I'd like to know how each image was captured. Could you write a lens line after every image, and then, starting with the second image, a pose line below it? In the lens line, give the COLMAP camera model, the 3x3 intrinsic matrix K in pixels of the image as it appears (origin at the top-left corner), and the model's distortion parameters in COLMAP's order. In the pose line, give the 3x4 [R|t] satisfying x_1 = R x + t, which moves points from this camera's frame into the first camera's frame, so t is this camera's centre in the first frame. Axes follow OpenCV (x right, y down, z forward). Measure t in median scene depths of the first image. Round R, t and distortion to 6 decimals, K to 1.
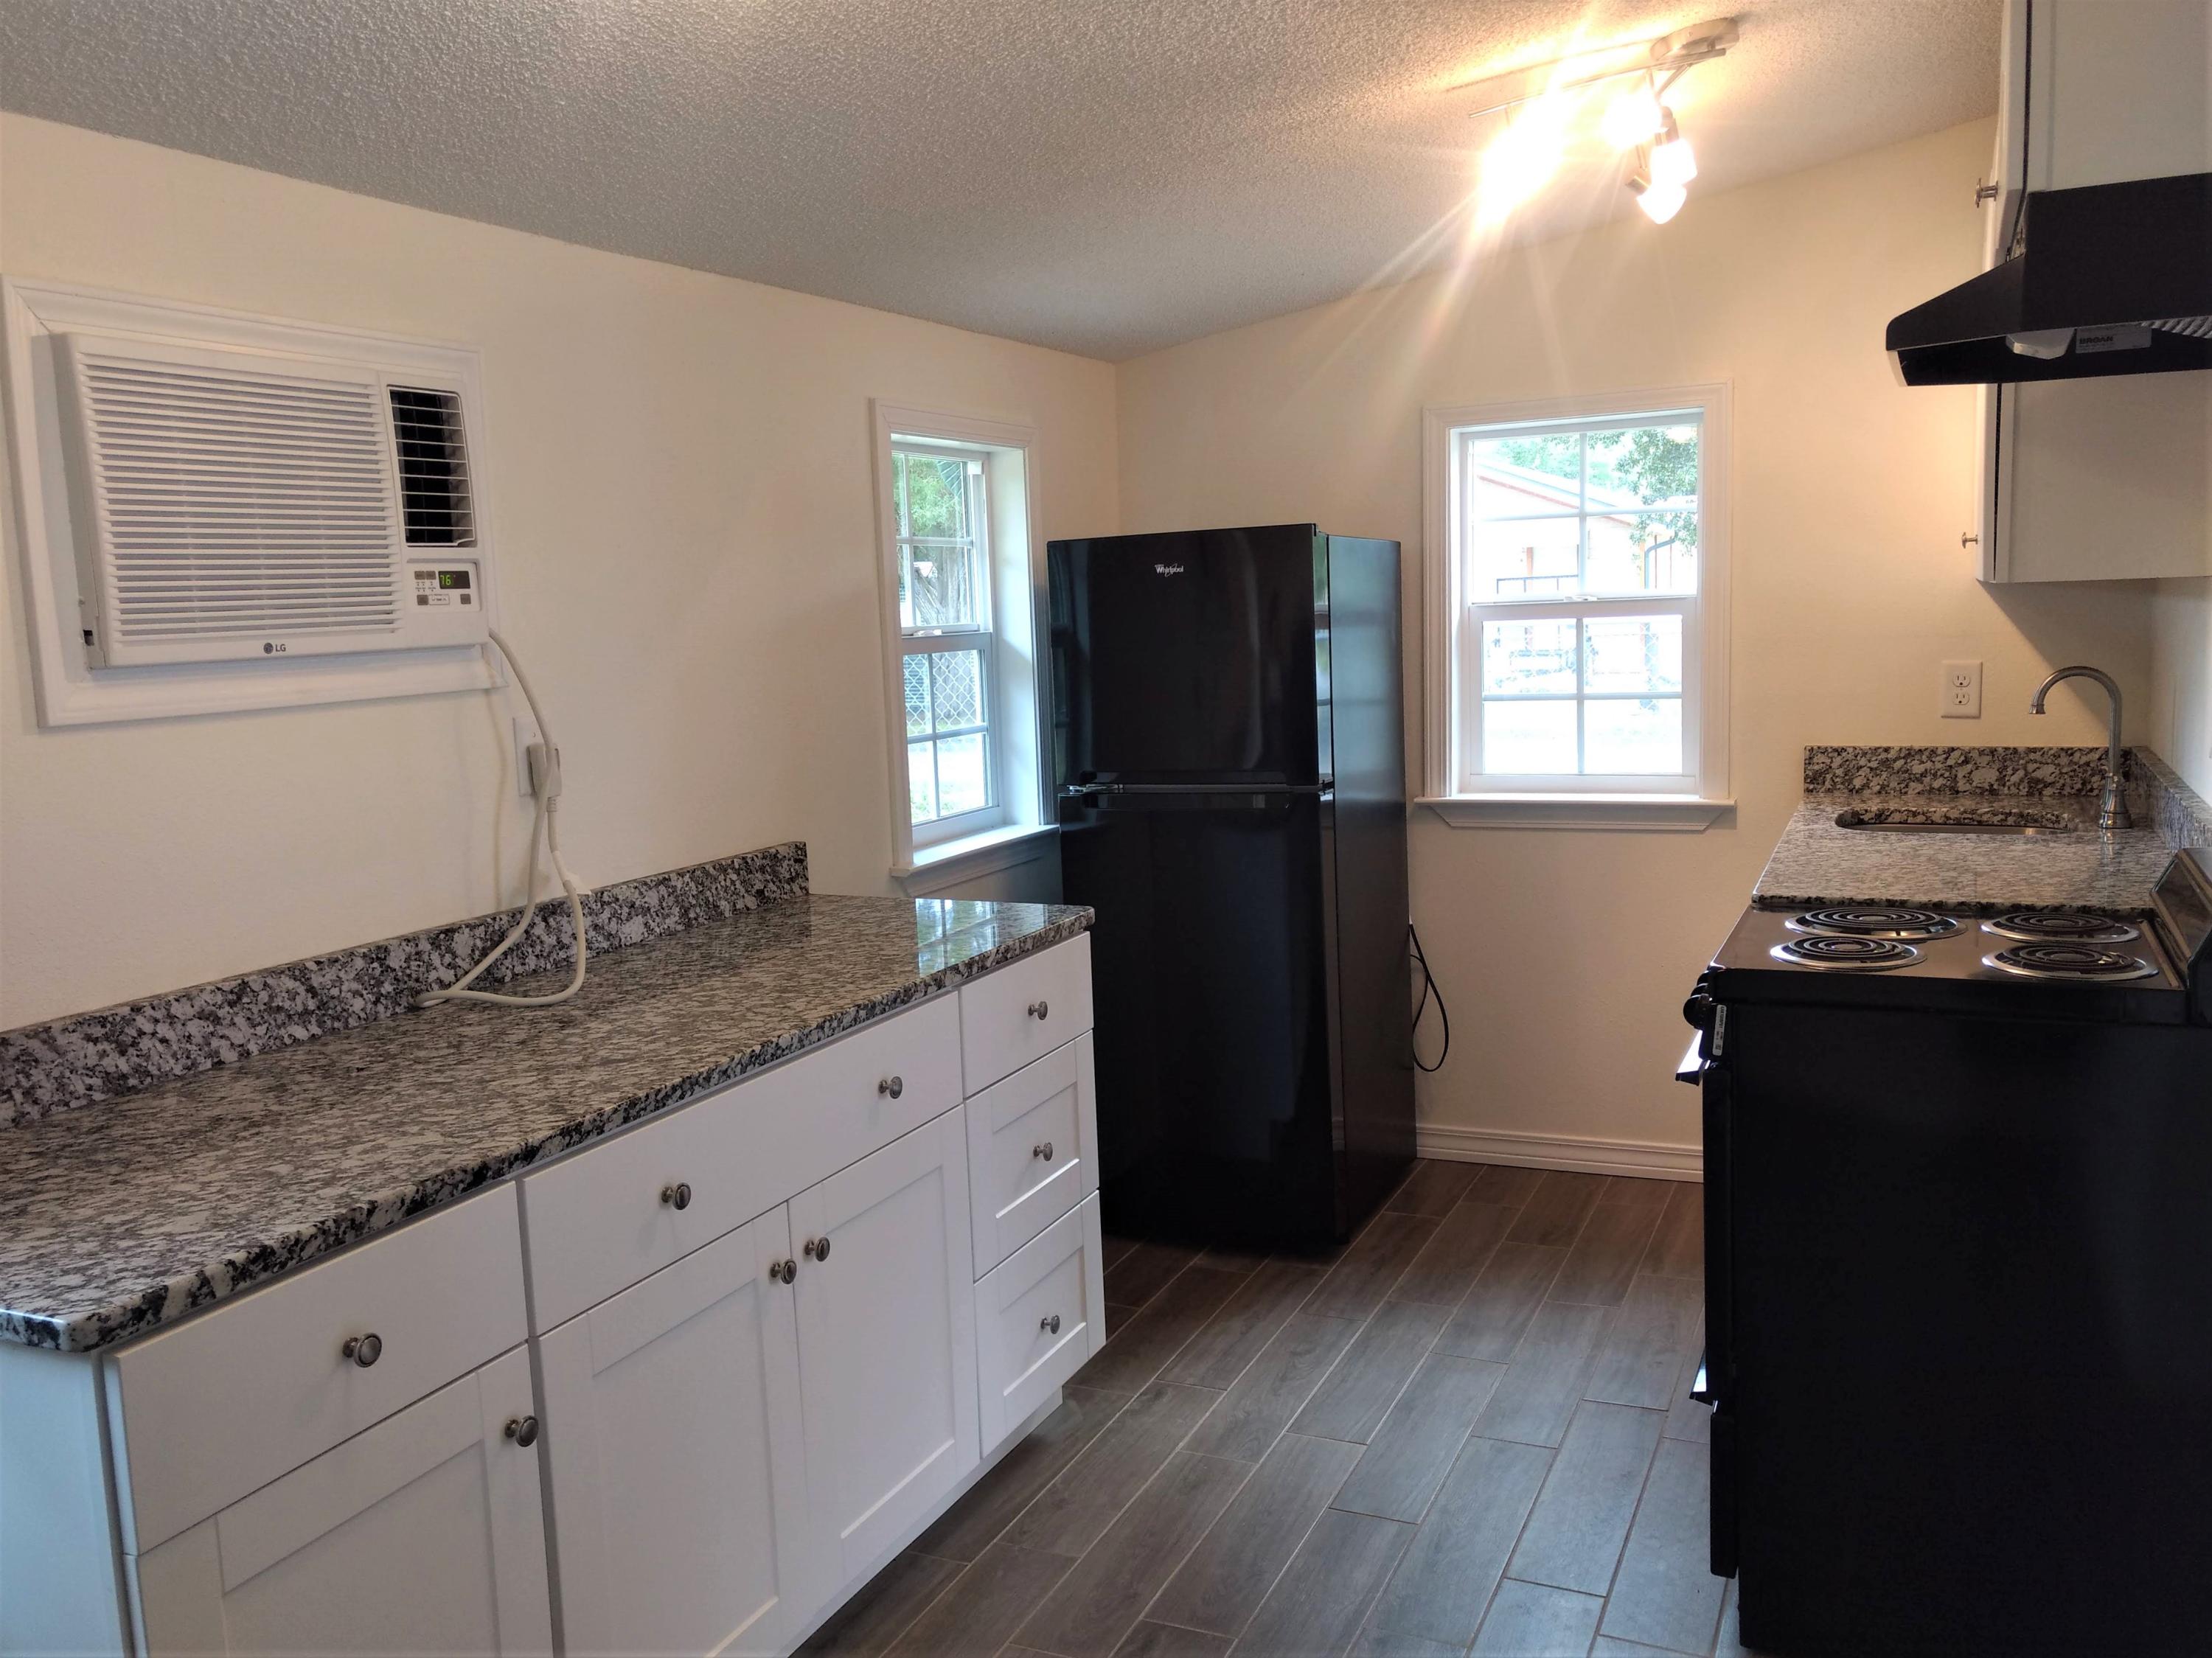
lens RADIAL K [[1830.0, 0, 1106.0], [0, 1830.0, 829.0], [0, 0, 1]] dist [-0.007224, 0.039379]
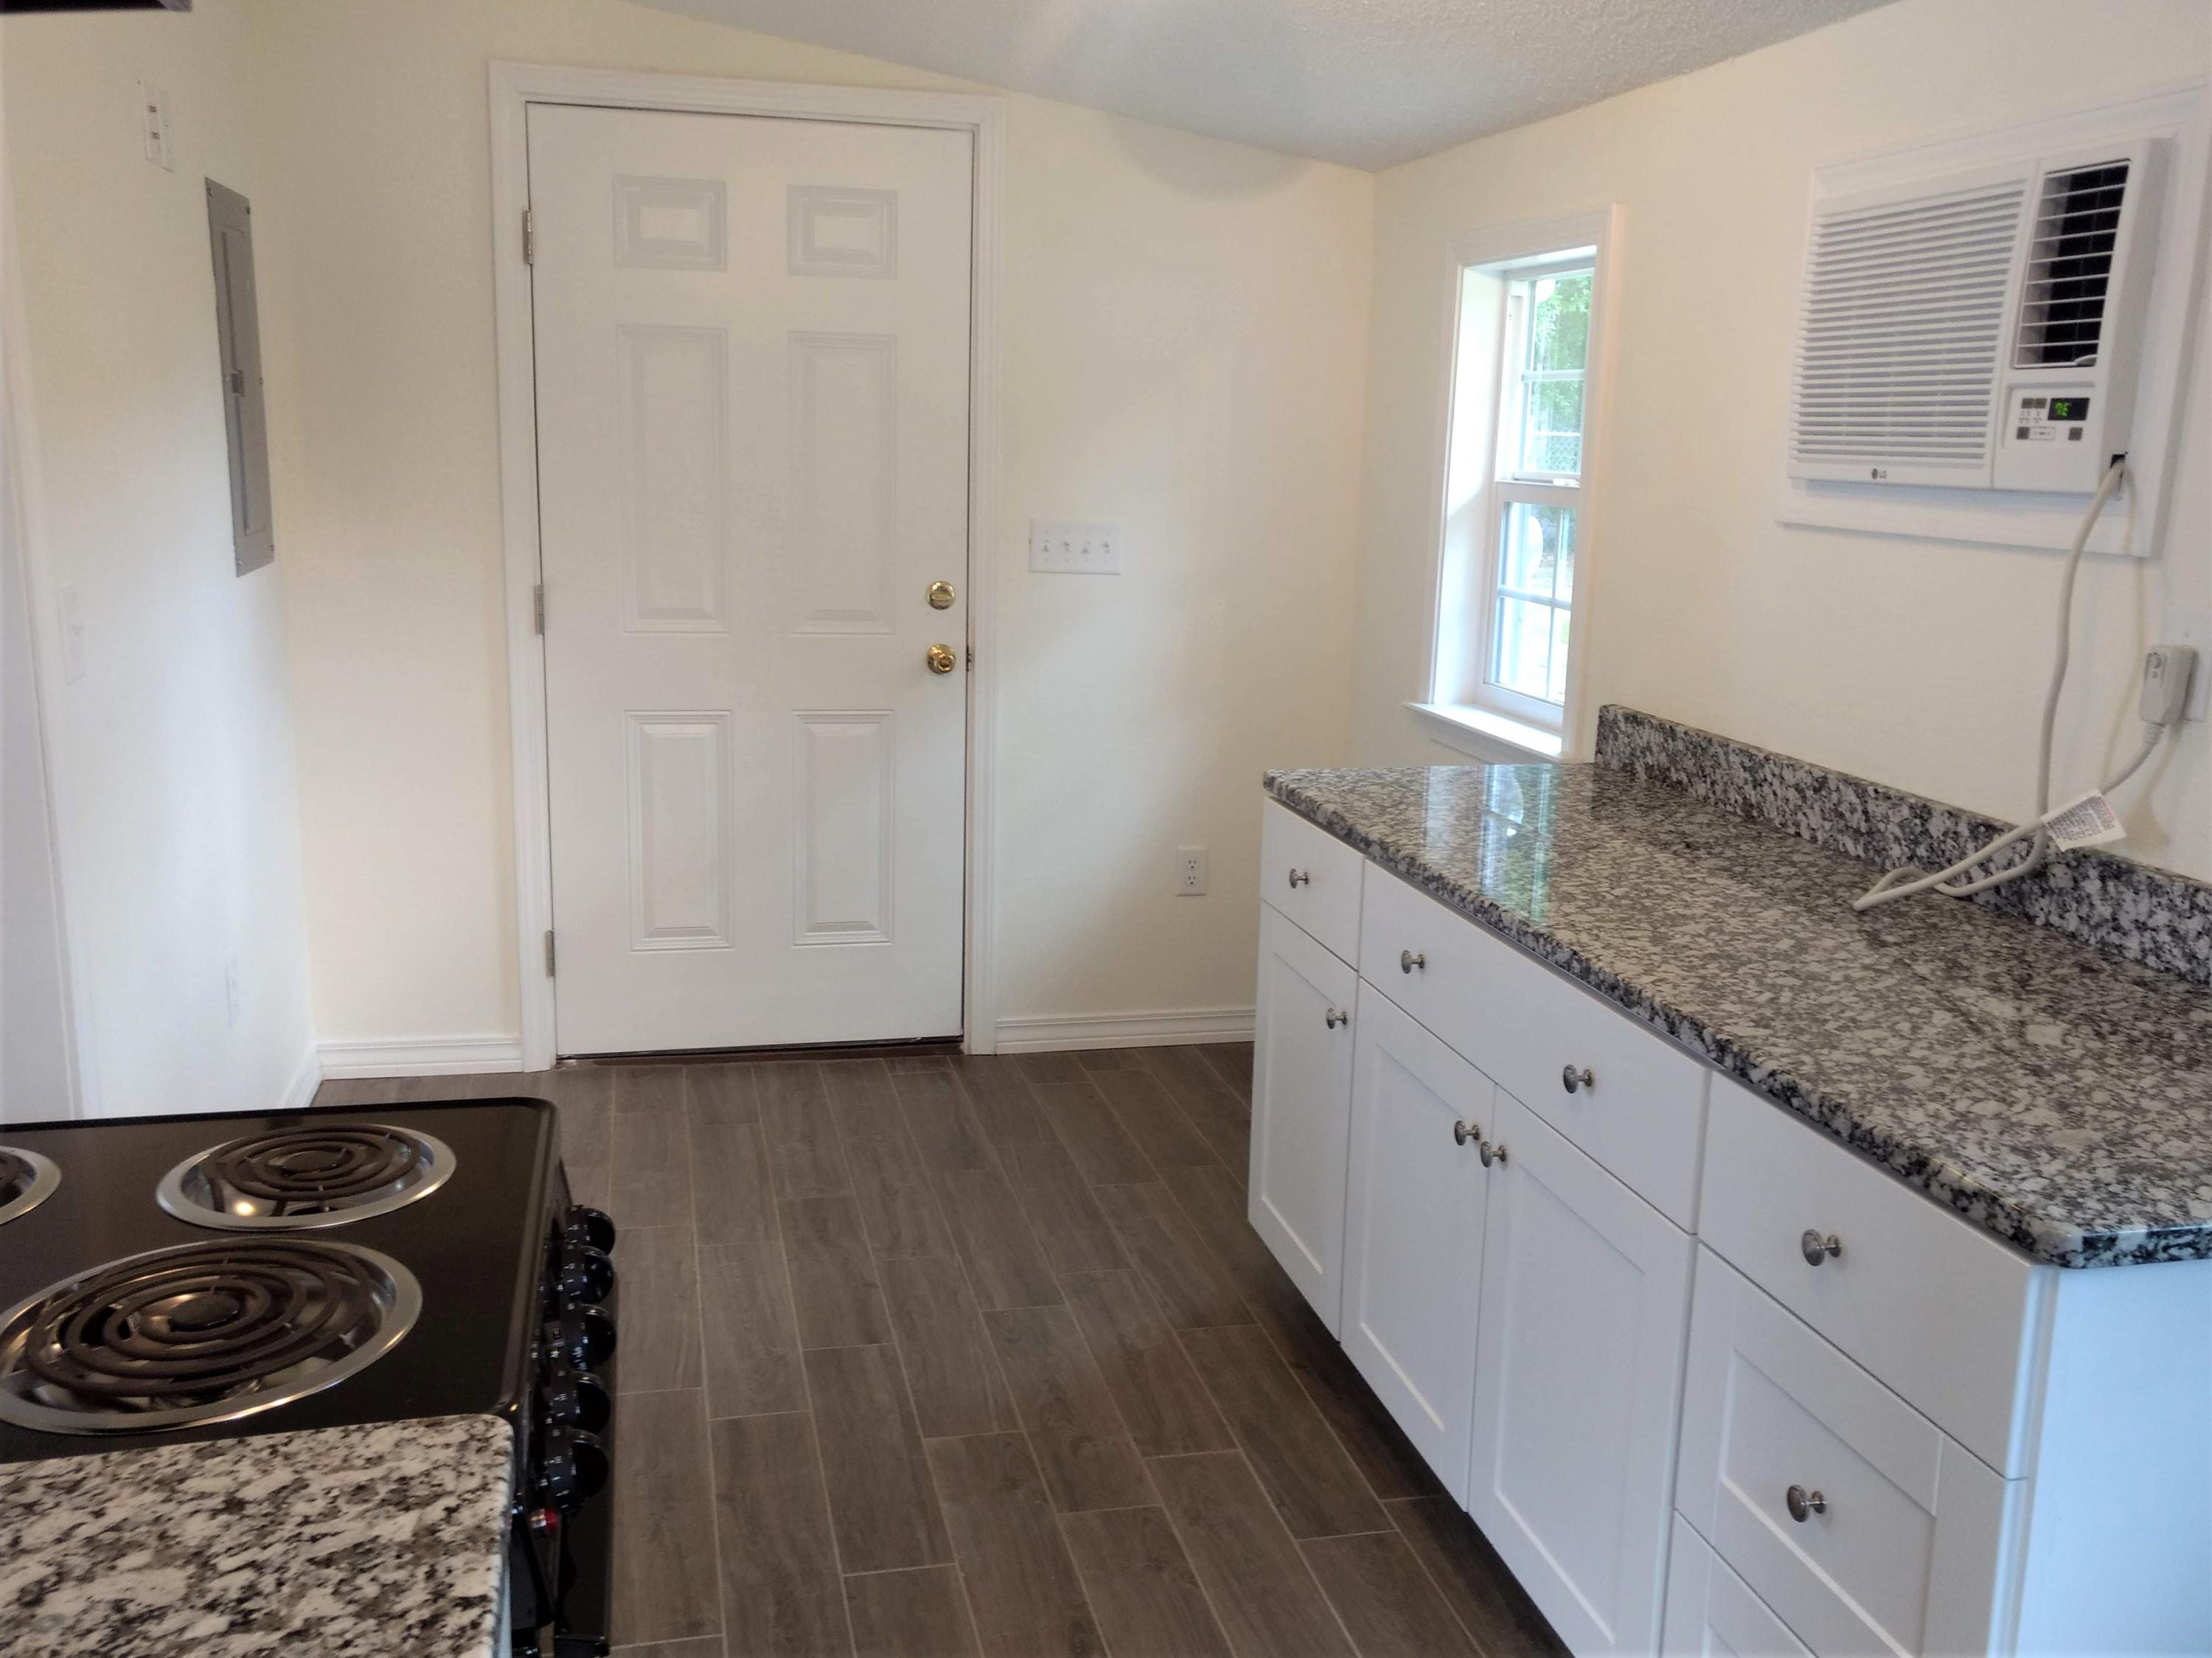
lens RADIAL K [[1830.0, 0, 1106.0], [0, 1830.0, 829.0], [0, 0, 1]] dist [-0.007224, 0.039379]
pose [[-0.779419, 0.155825, -0.606815, 0.520607], [-0.074236, 0.938781, 0.336423, -0.216763], [0.622089, 0.307262, -0.720136, 1.470821]]
